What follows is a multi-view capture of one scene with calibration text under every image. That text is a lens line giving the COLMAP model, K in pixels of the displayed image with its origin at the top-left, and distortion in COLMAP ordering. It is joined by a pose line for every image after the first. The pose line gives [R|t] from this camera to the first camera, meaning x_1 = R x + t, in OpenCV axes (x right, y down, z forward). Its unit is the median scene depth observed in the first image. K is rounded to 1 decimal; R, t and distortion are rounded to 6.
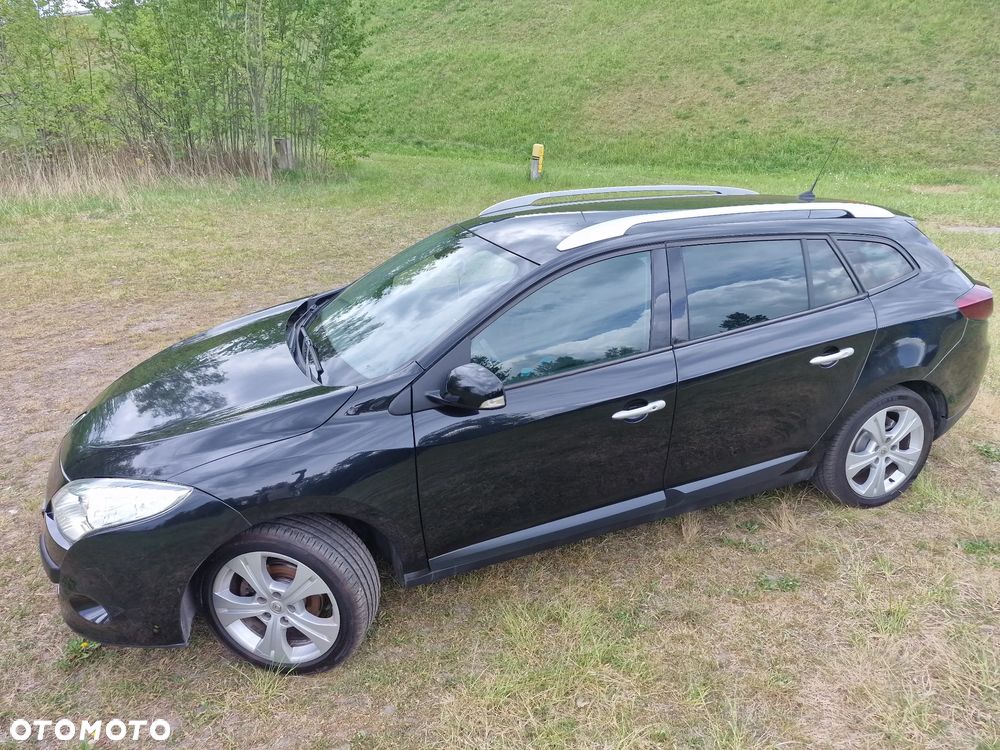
lens RADIAL K [[674.6, 0, 515.9], [0, 674.6, 365.7], [0, 0, 1]] dist [0.070592, -0.056553]
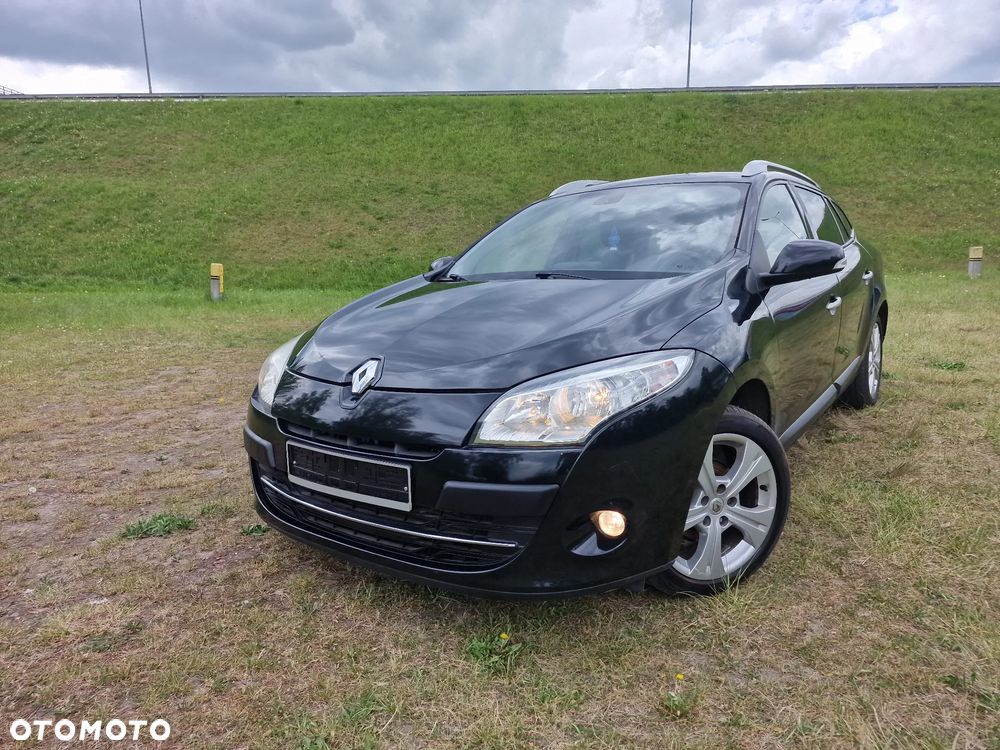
lens RADIAL K [[673.7, 0, 505.8], [0, 673.7, 381.9], [0, 0, 1]] dist [0.067808, -0.053137]
pose [[0.836135, -0.111748, 0.537020, -0.674740], [0.212938, 0.968374, -0.130034, 0.164293], [-0.505505, 0.223077, 0.833487, 0.236765]]
